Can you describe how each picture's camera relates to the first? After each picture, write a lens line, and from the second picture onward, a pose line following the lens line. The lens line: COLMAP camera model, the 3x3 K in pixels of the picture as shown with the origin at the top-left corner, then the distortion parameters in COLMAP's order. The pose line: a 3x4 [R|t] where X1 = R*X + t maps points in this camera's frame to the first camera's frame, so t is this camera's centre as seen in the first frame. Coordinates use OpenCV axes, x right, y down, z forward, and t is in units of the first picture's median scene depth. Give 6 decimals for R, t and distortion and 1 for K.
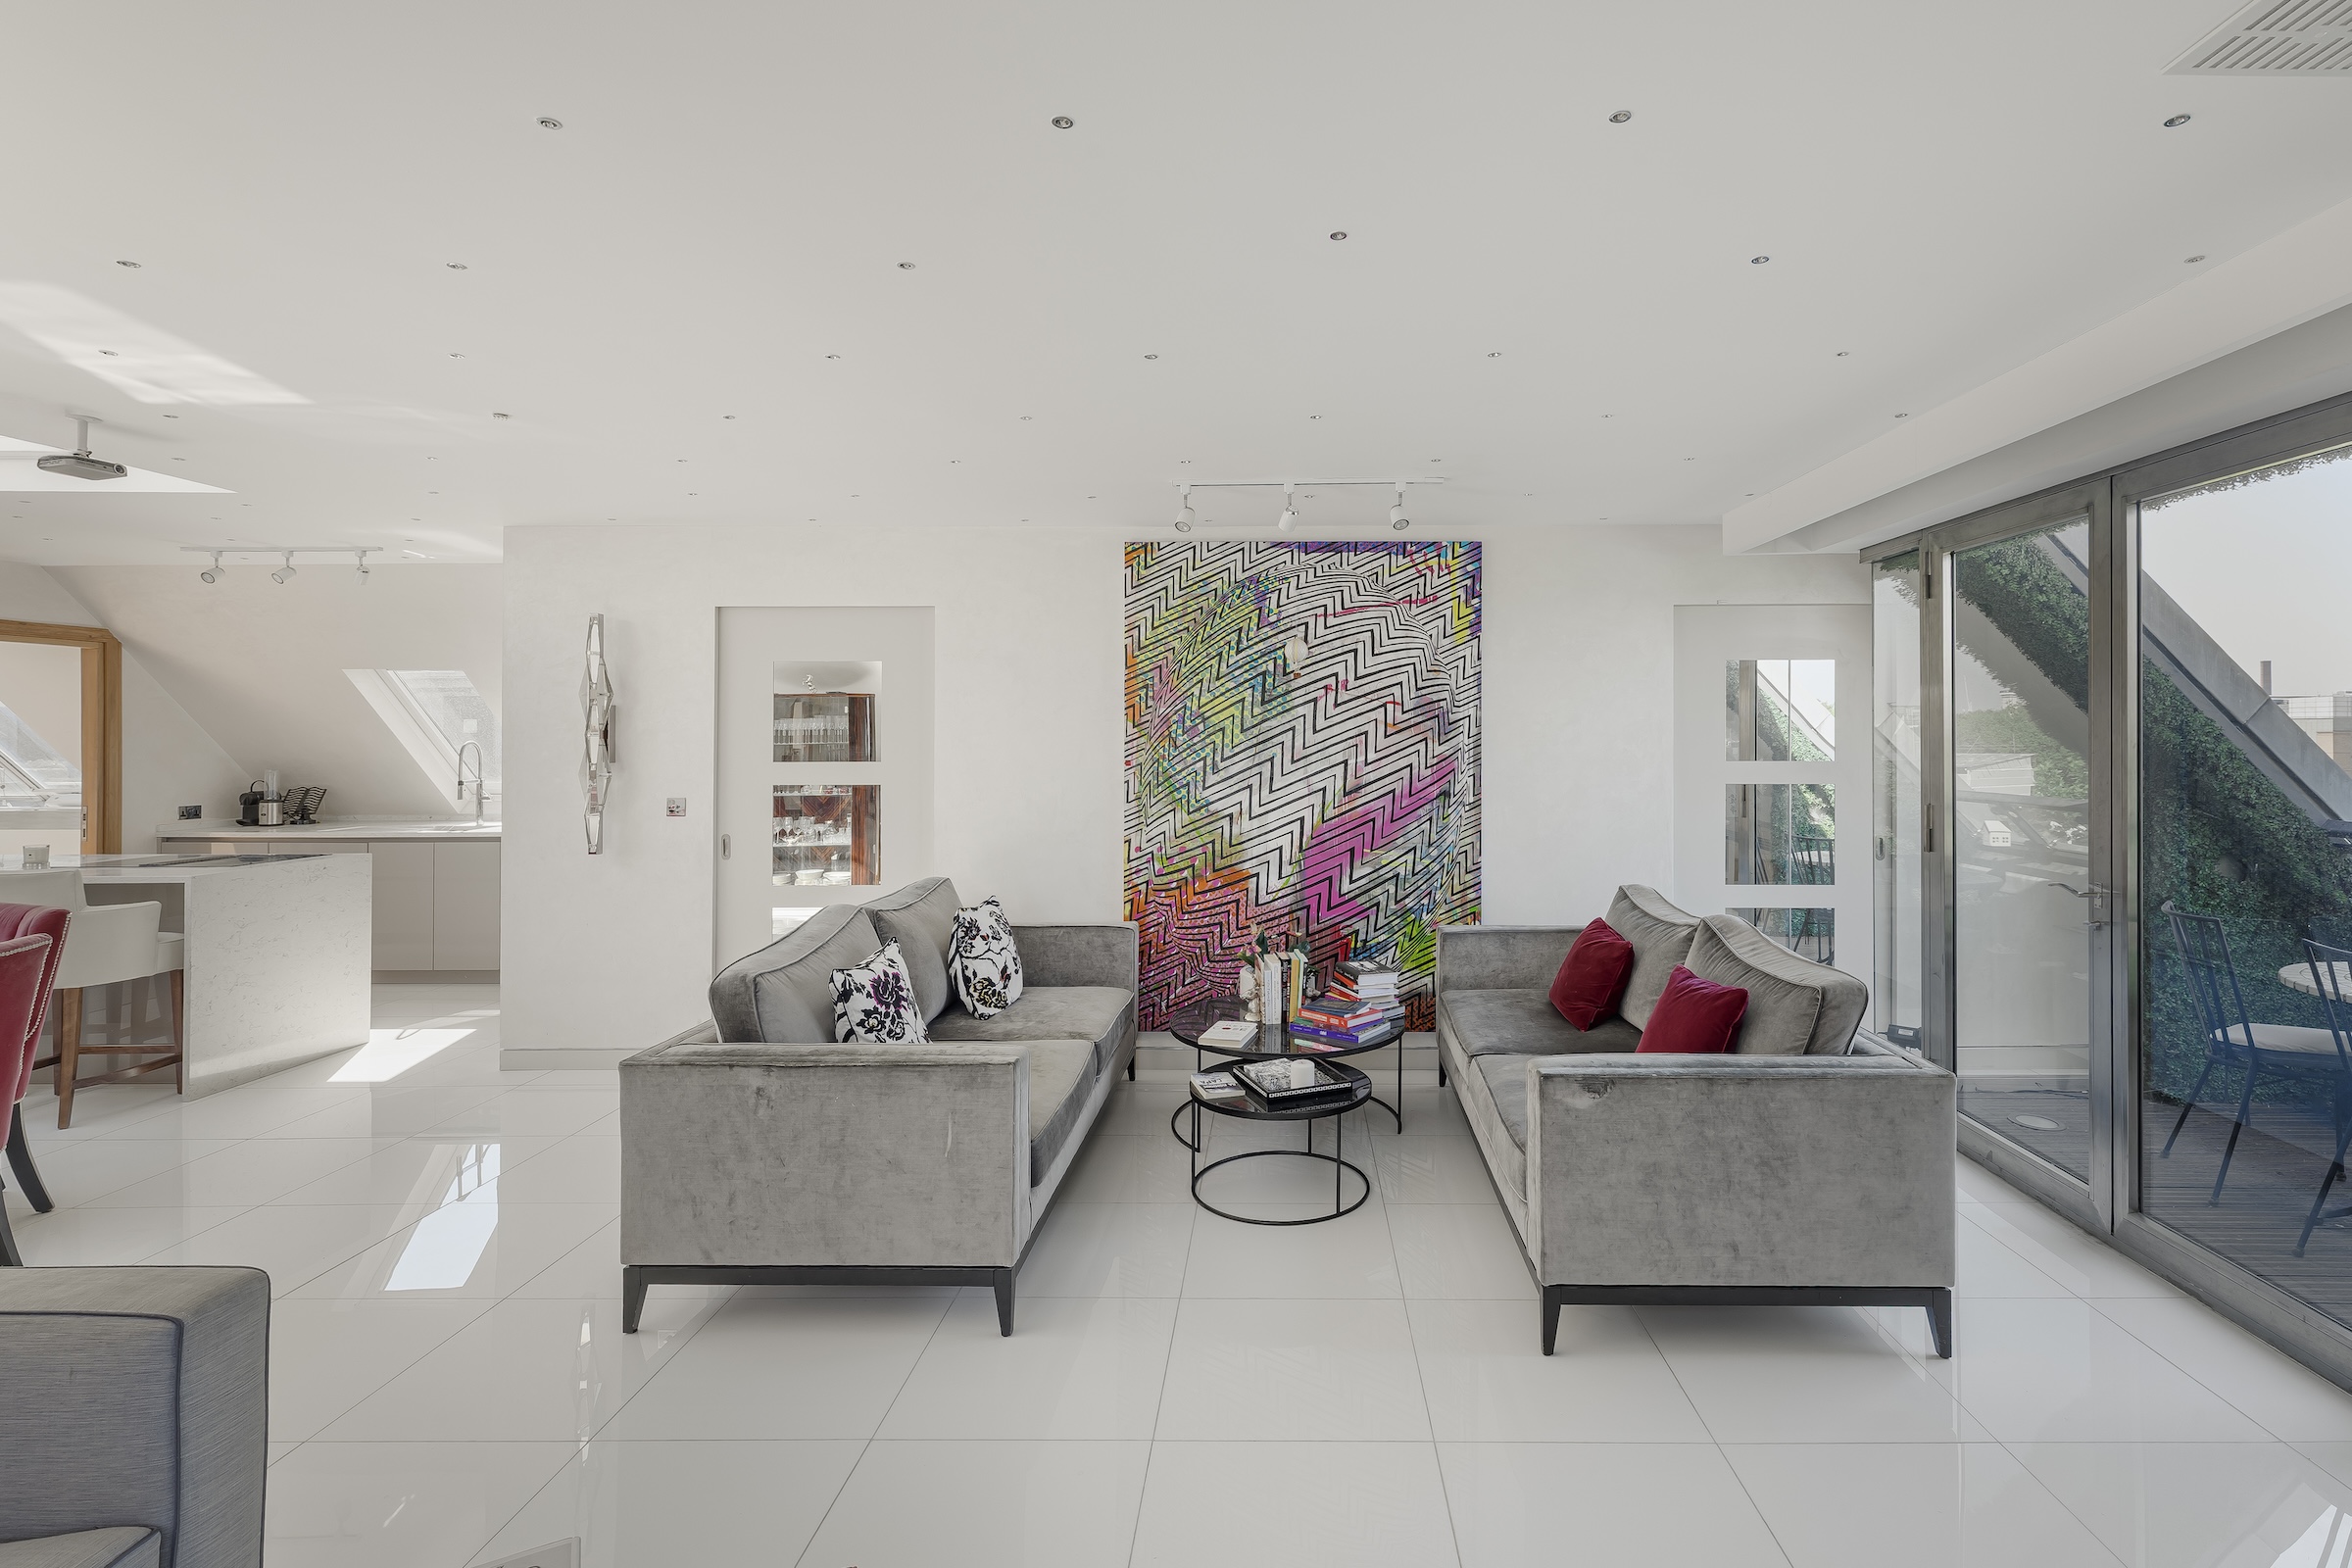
lens RADIAL K [[1090.3, 0, 1341.5], [0, 1090.3, 713.8], [0, 0, 1]] dist [-0.000558, 0.000765]
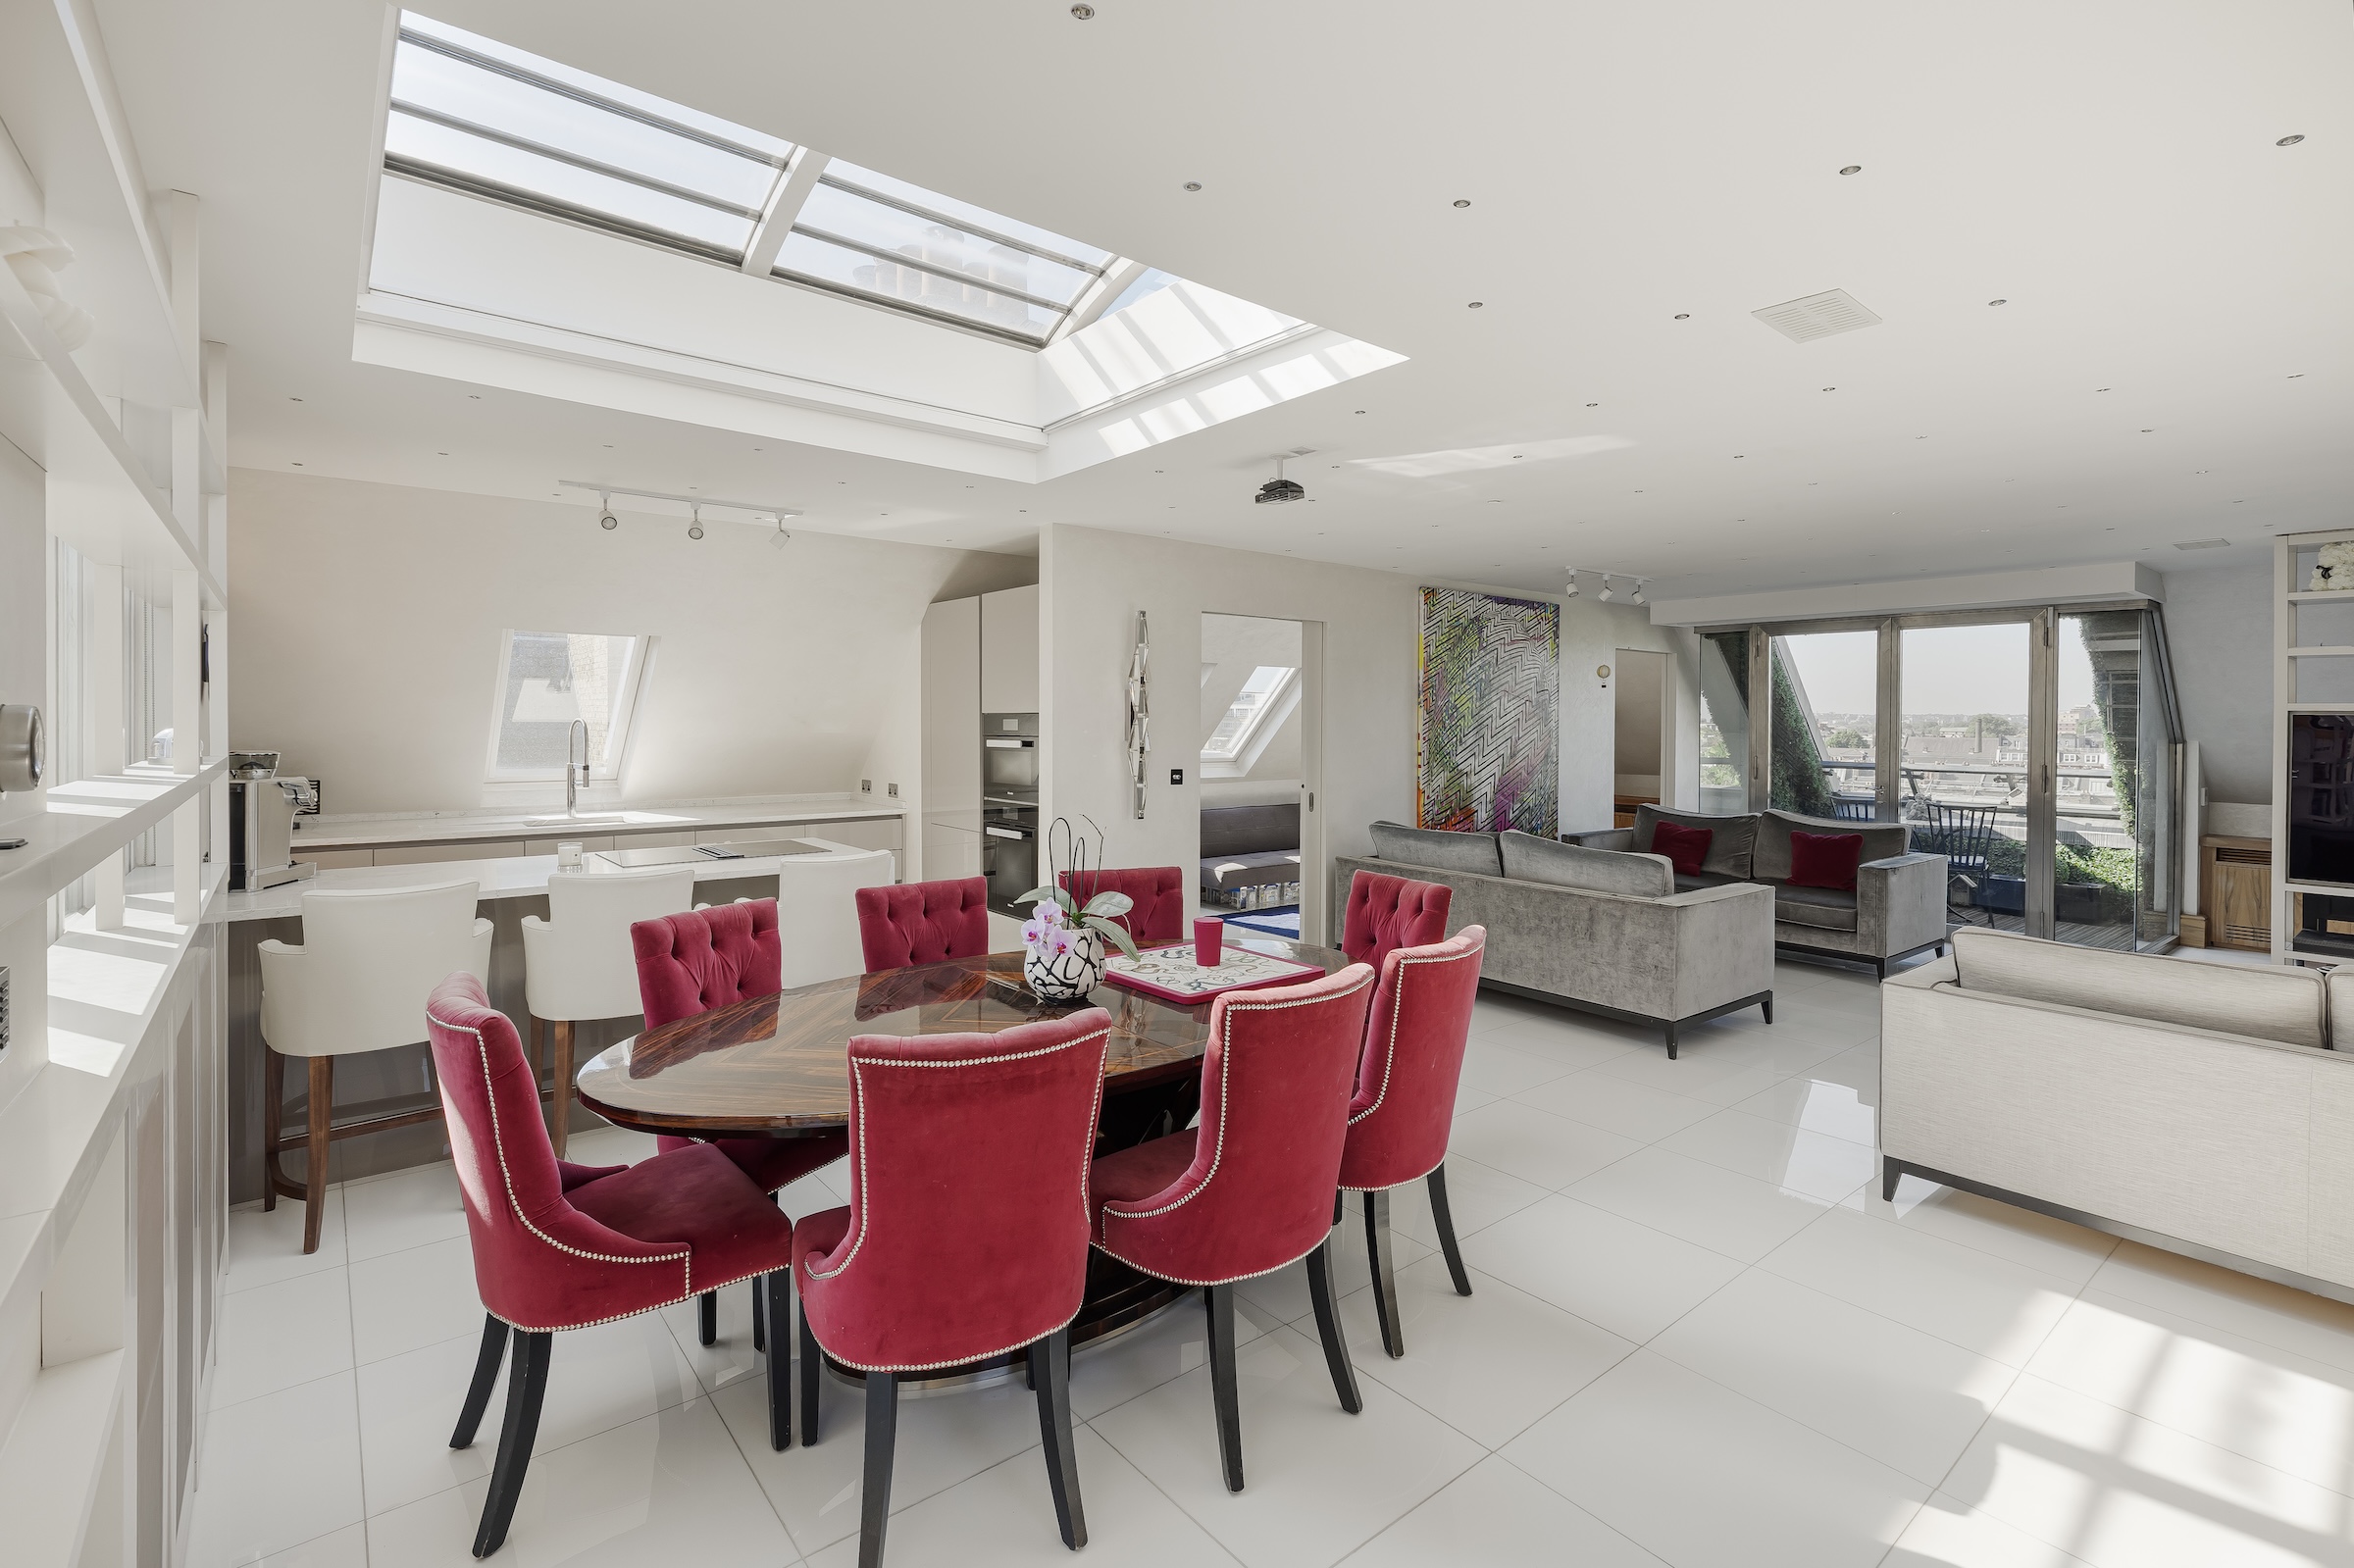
lens RADIAL K [[1091.1, 0, 1205.9], [0, 1091.1, 721.4], [0, 0, 1]] dist [-0.000558, 0.000765]
pose [[0.770619, 0.005960, 0.637269, -1.292725], [-0.023494, 0.999542, 0.019063, 0.000996], [-0.636863, -0.029662, 0.770406, 0.058087]]
